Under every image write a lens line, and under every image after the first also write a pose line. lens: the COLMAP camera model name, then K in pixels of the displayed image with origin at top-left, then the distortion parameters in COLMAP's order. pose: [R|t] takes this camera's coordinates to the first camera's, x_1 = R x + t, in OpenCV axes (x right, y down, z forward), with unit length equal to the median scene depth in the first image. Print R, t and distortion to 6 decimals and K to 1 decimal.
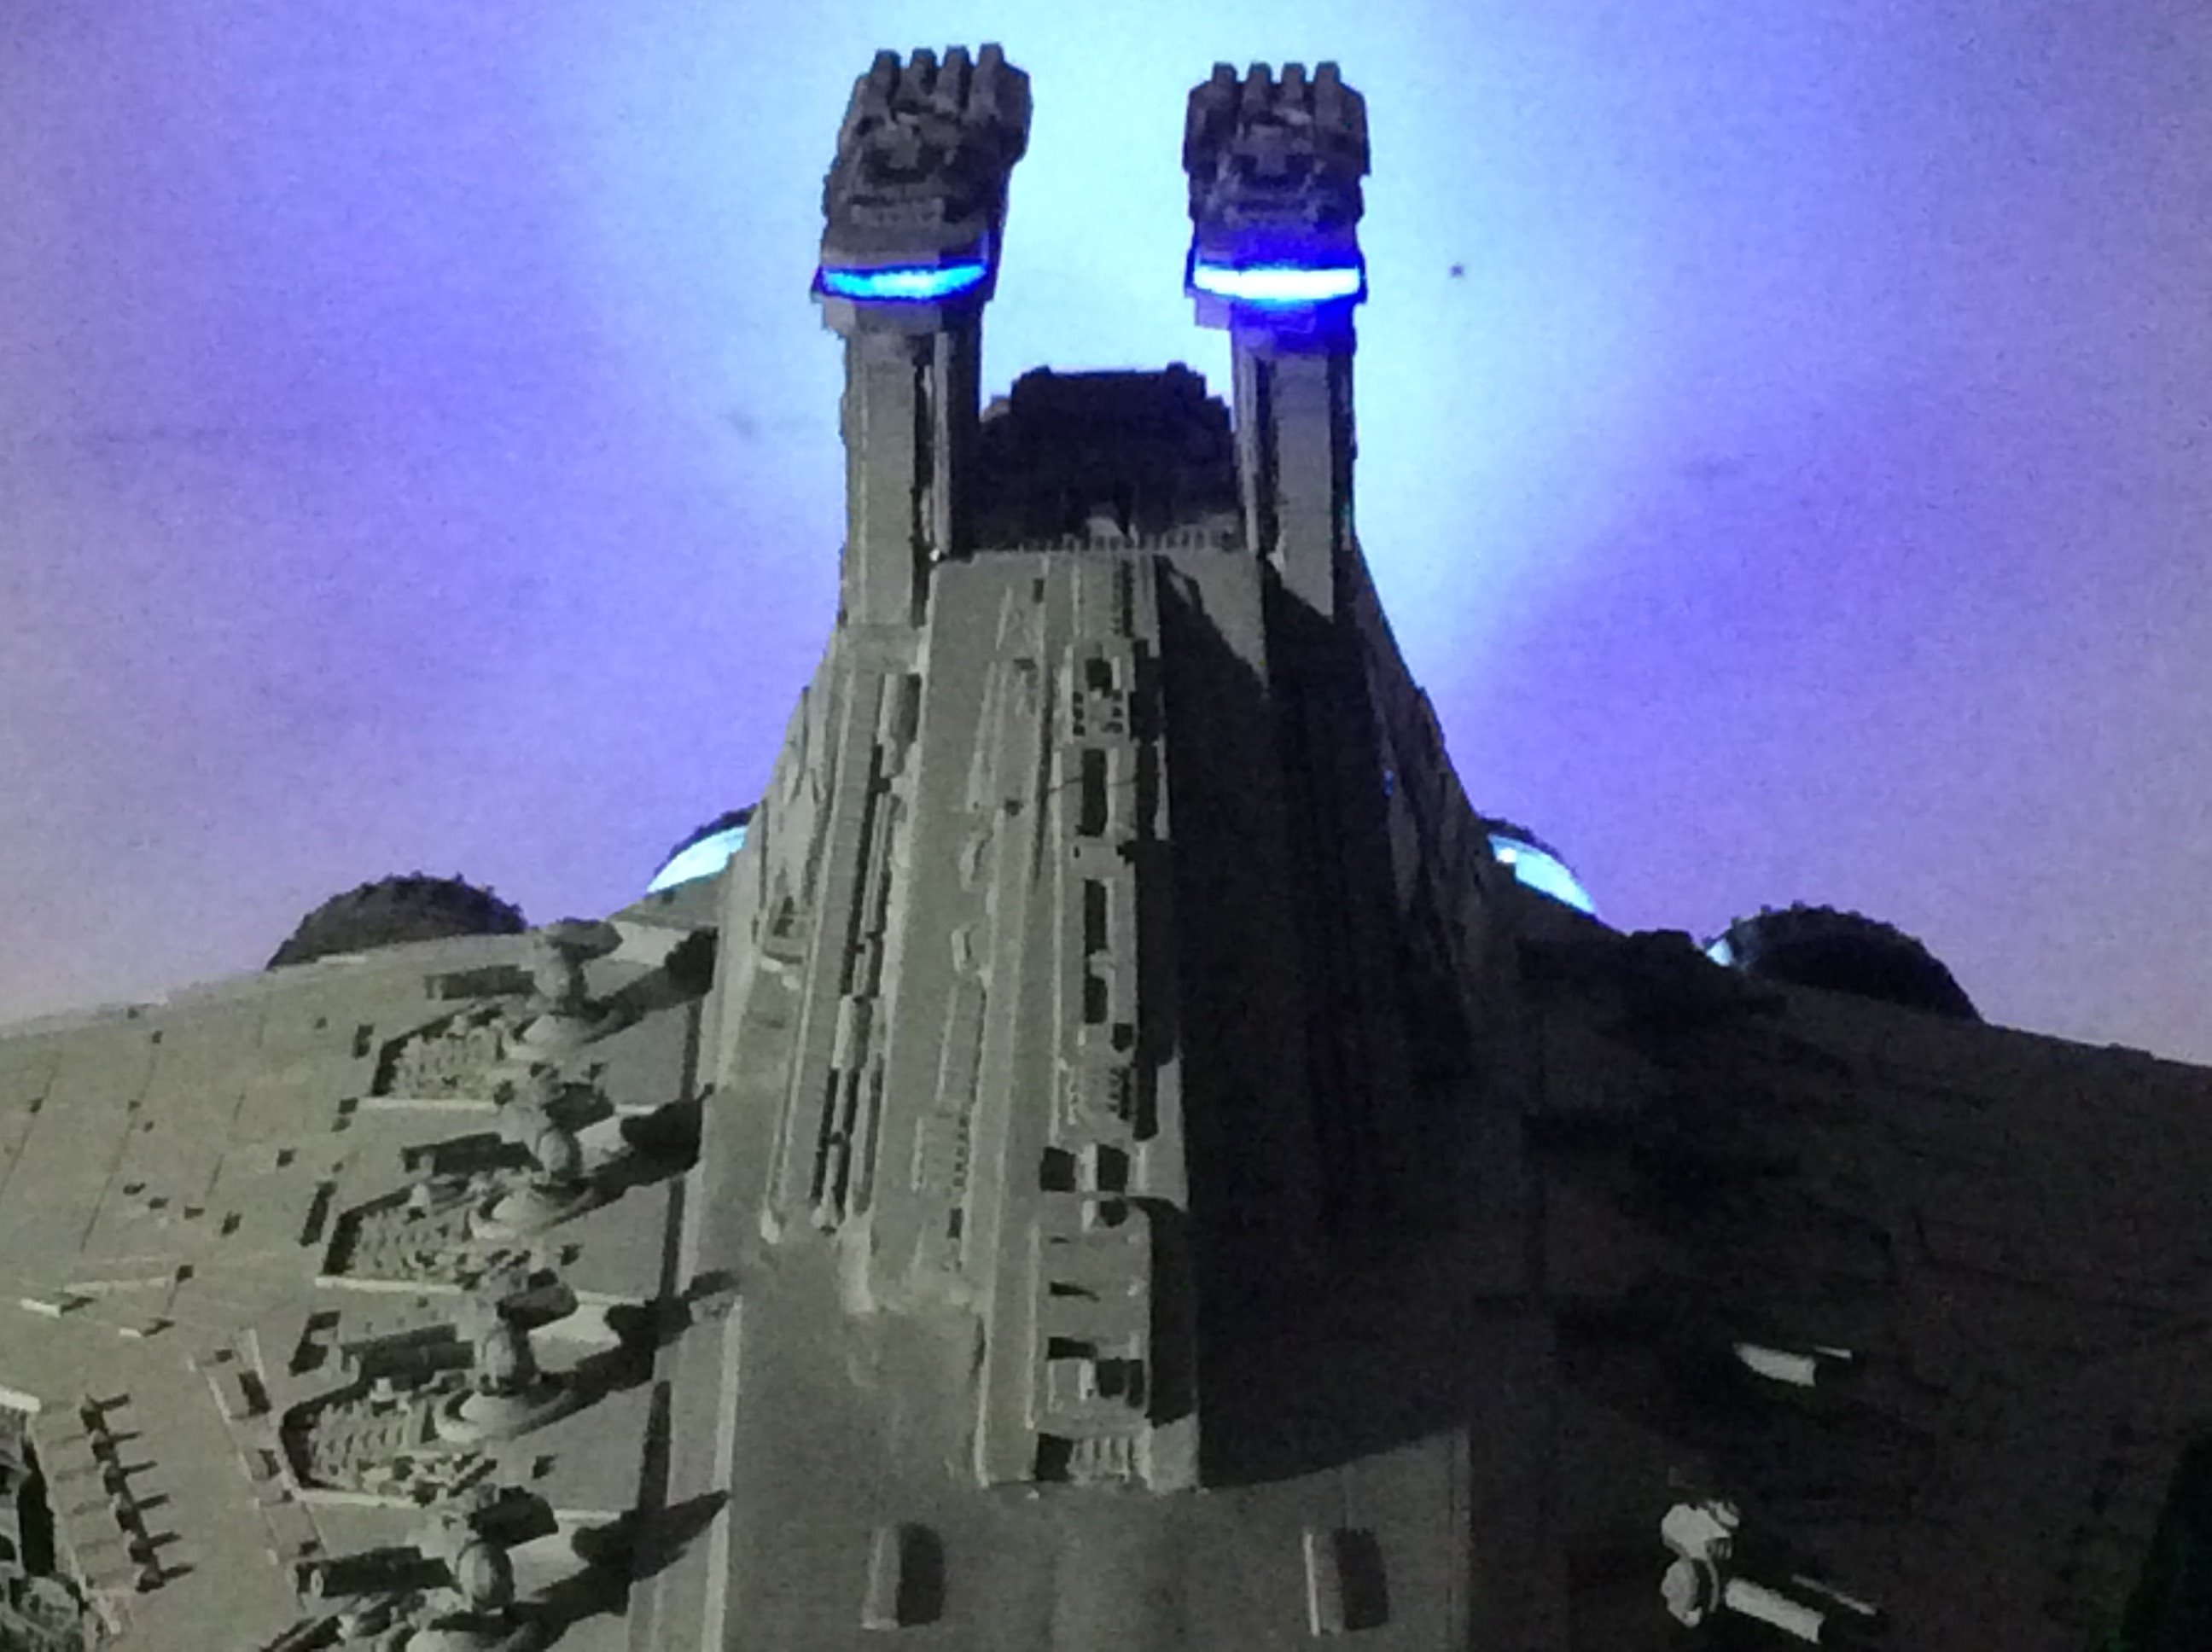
lens RADIAL K [[5872.1, 0, 1106.0], [0, 5872.1, 826.0], [0, 0, 1]] dist [-0.089747, 1.884626]
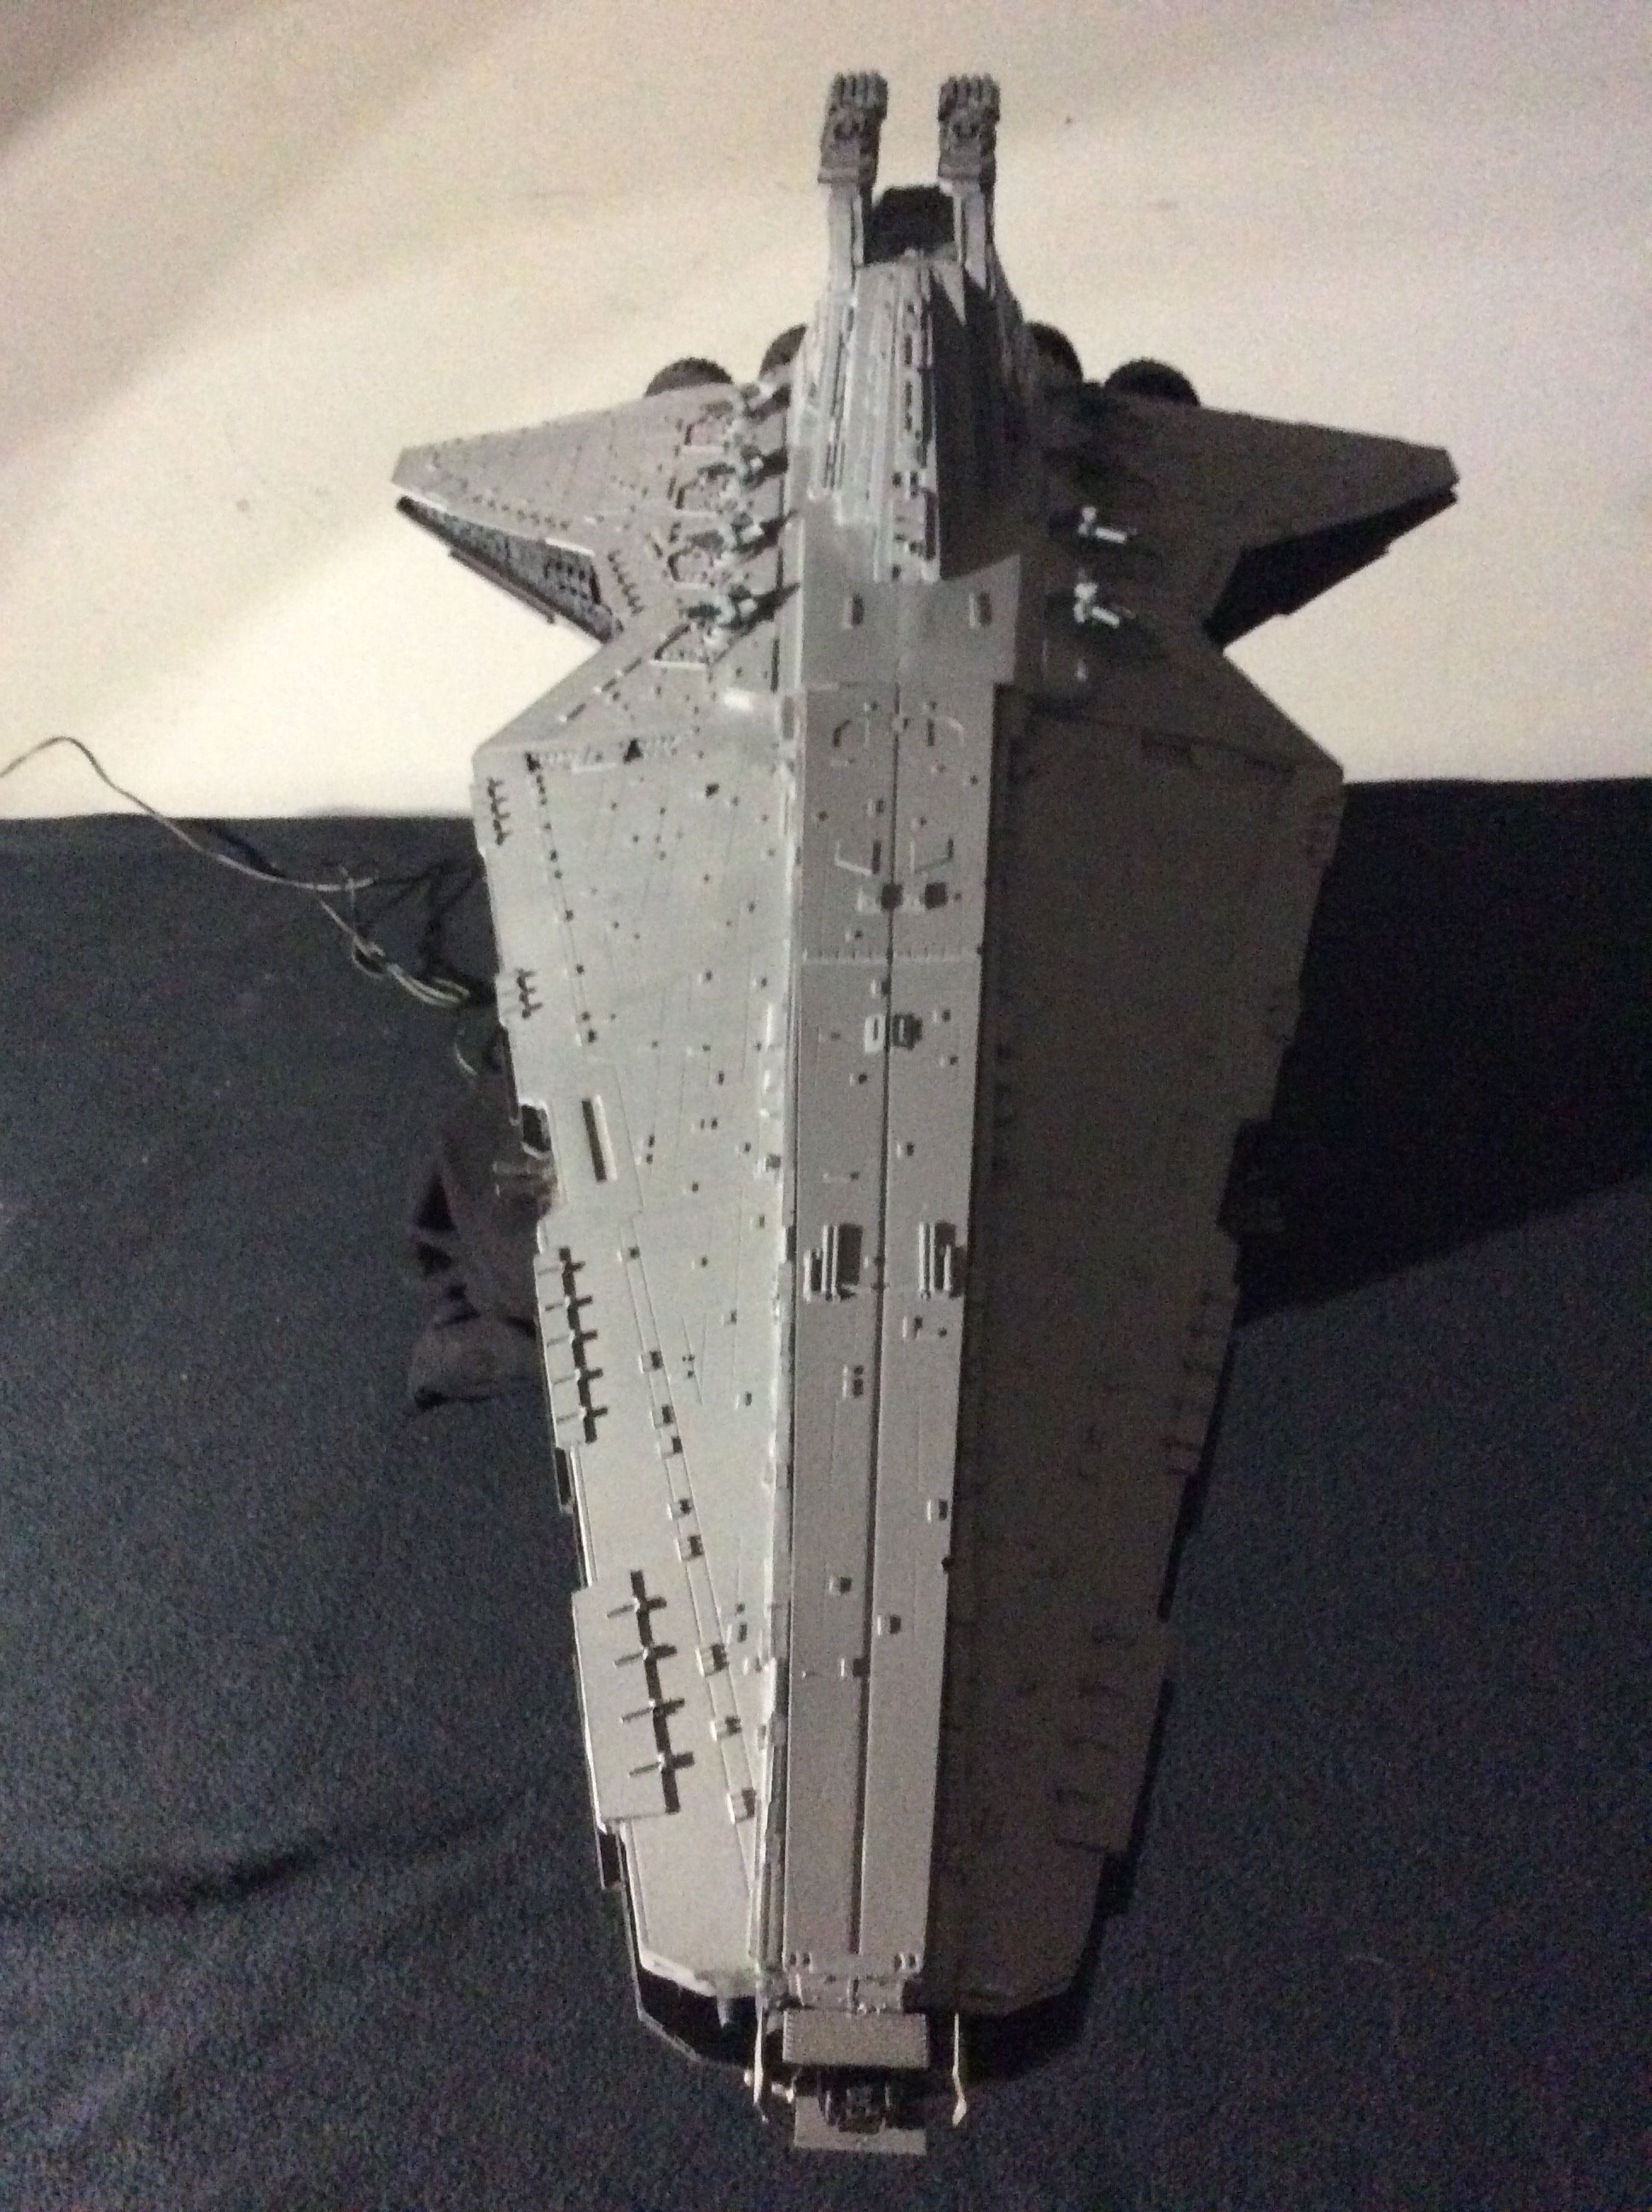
lens RADIAL K [[2076.3, 0, 805.3], [0, 2076.3, 1111.3], [0, 0, 1]] dist [0.053124, -0.008795]
pose [[0.998322, -0.002307, -0.057862, 0.006522], [0.024388, 0.923024, 0.383968, -0.061628], [0.052523, -0.384734, 0.921532, -0.212353]]
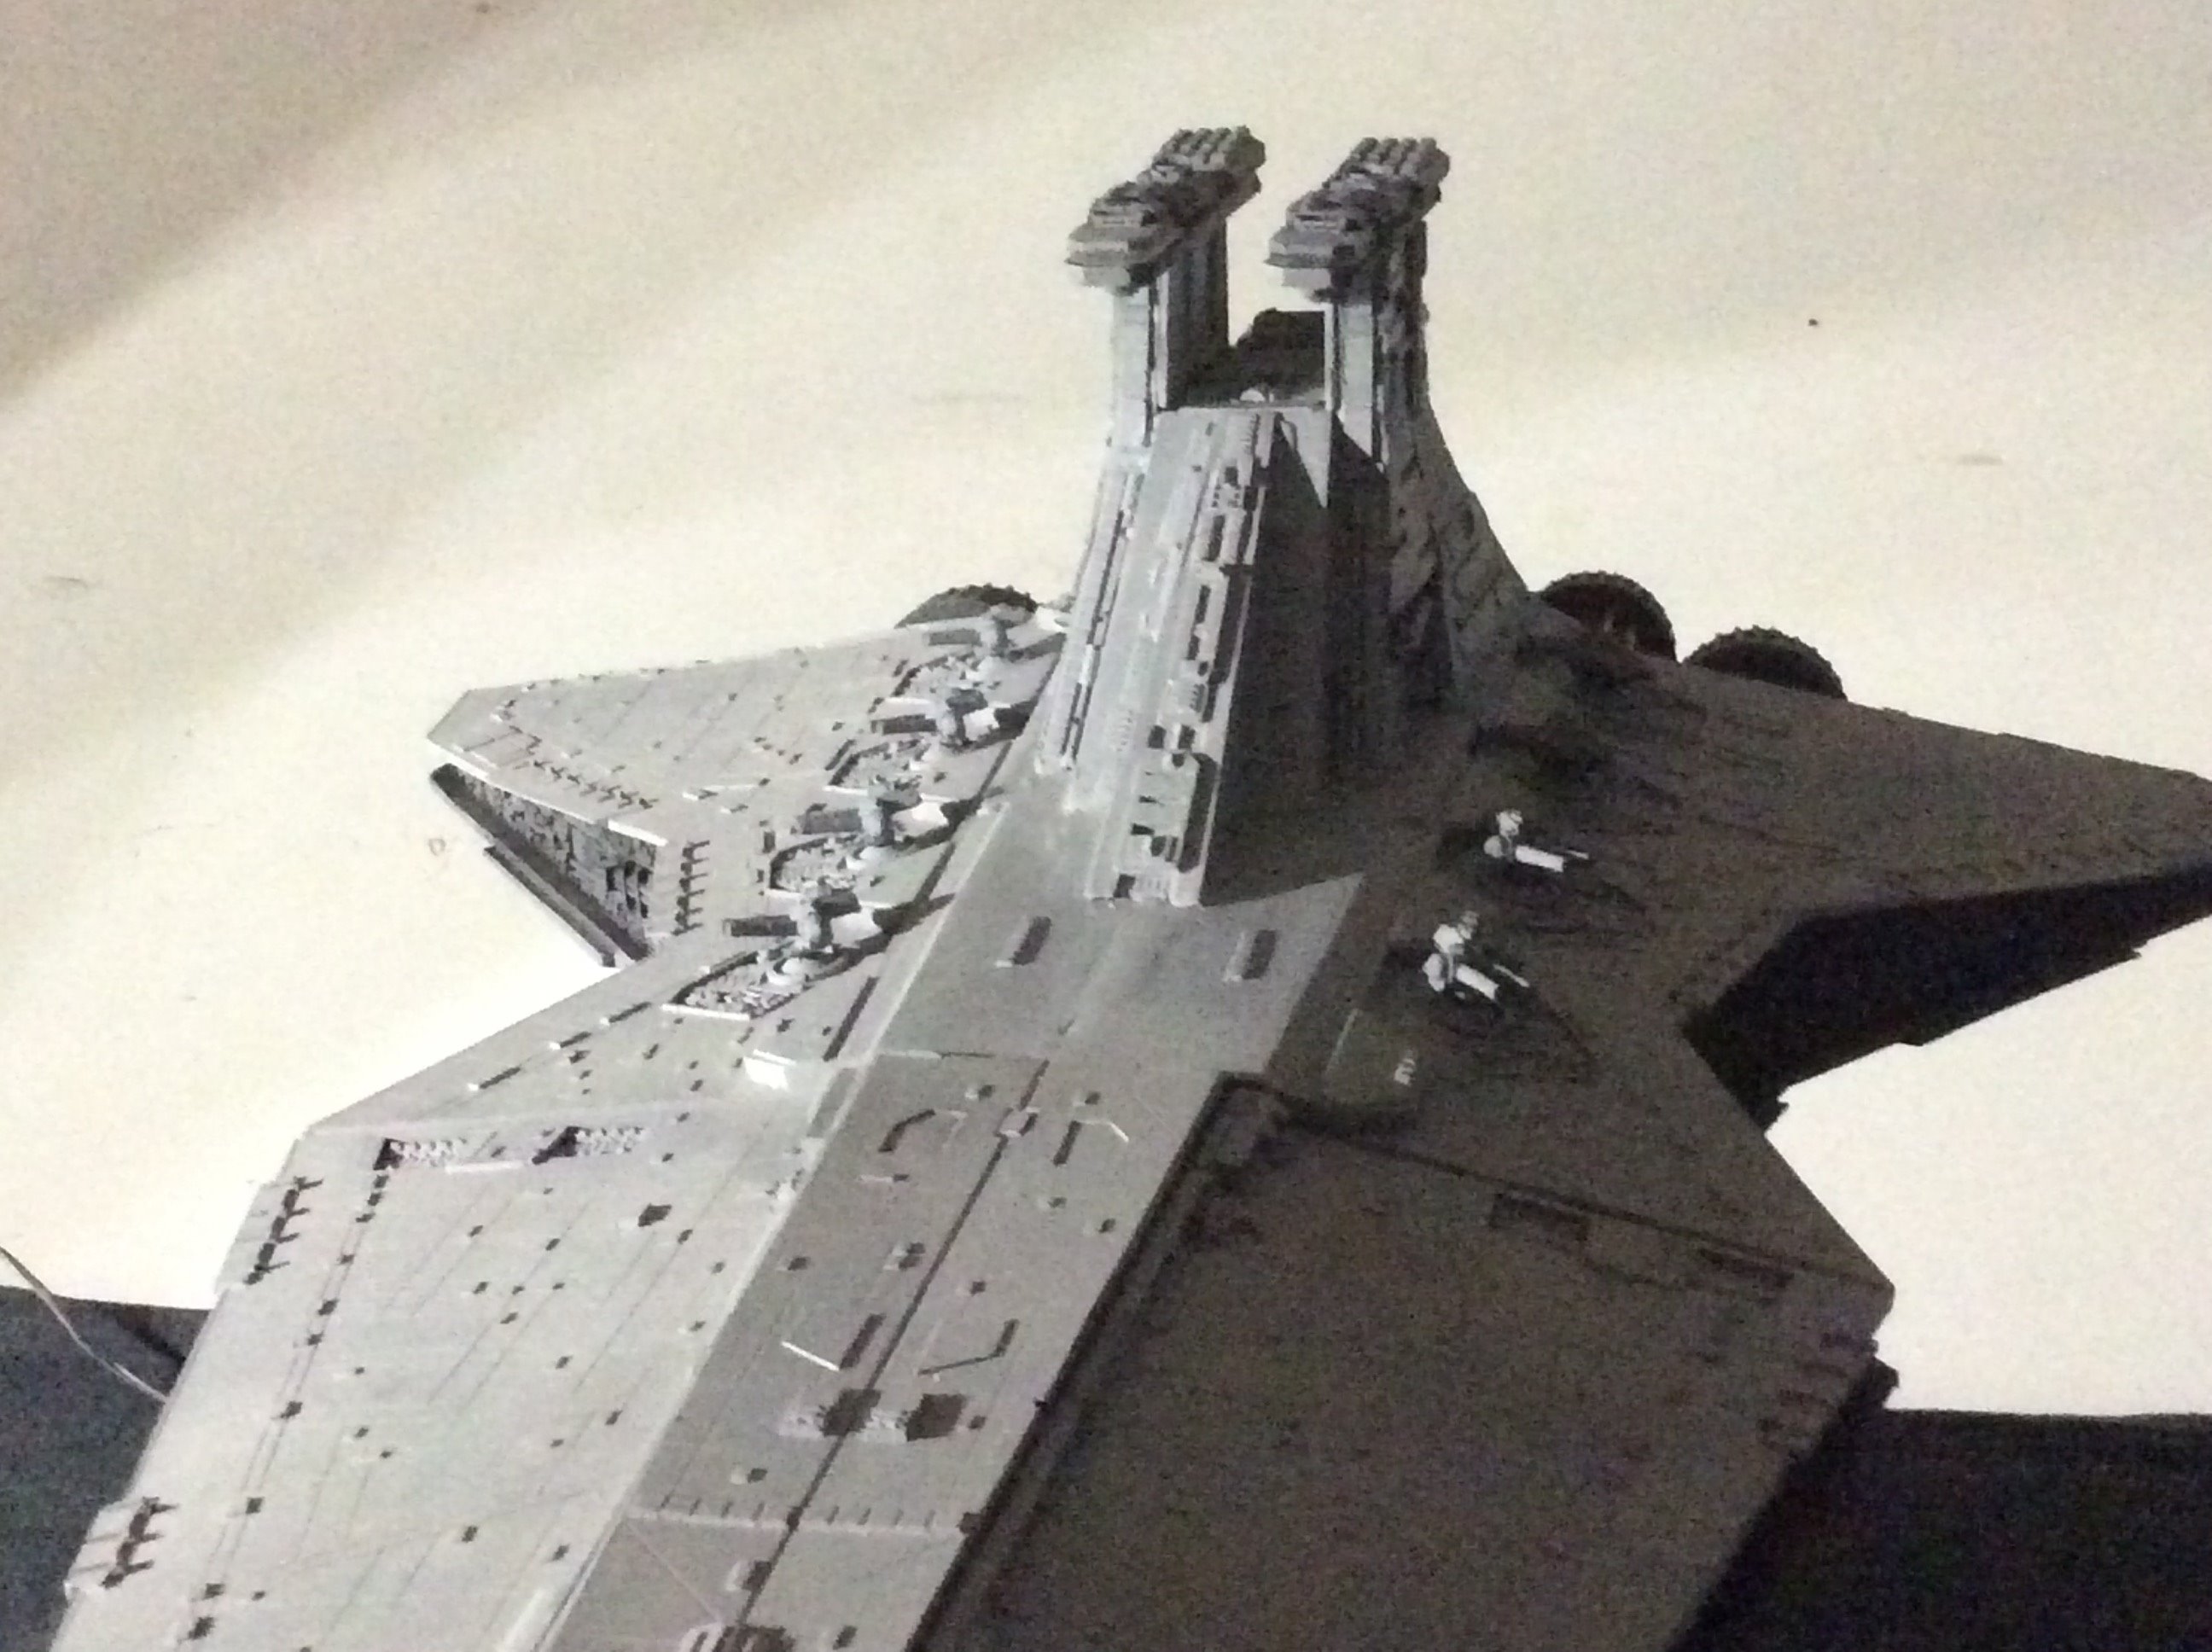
lens RADIAL K [[3520.3, 0, 1106.0], [0, 3520.3, 826.0], [0, 0, 1]] dist [0.037816, 0.170075]
pose [[0.979937, 0.043770, -0.194442, 0.182074], [-0.031210, 0.997251, 0.067197, 0.011092], [0.196848, -0.059780, 0.978610, -0.096108]]
